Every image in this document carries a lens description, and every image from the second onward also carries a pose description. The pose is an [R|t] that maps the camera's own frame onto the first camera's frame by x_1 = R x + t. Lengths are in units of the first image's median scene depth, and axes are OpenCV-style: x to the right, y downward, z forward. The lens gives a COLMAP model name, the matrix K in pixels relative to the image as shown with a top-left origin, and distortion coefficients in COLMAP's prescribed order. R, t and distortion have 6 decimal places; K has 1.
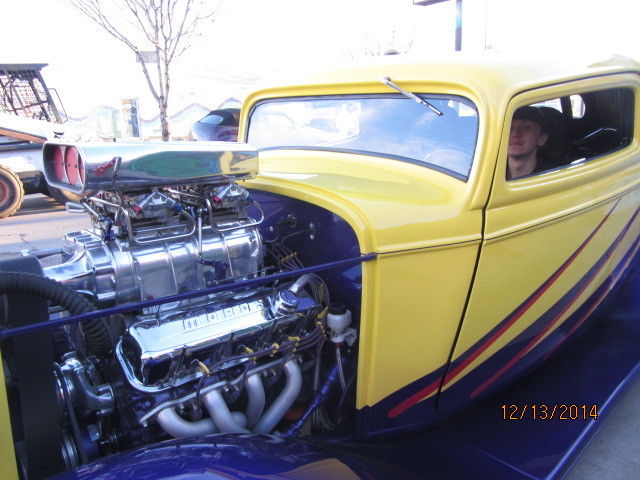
lens RADIAL K [[527.6, 0, 321.2], [0, 527.6, 243.8], [0, 0, 1]] dist [-0.038781, 0.013770]
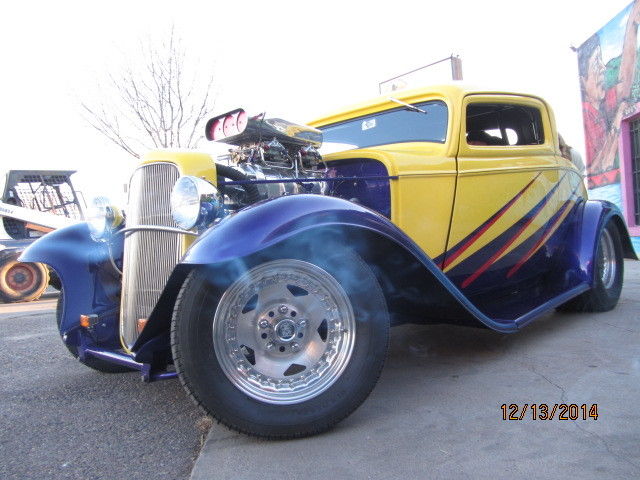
lens RADIAL K [[532.2, 0, 320.0], [0, 532.2, 240.0], [0, 0, 1]] dist [-0.038681, 0.018716]
pose [[0.998052, -0.034206, 0.052176, -0.224775], [0.046388, 0.966097, -0.253979, 0.586871], [-0.041720, 0.255904, 0.965801, -0.564592]]
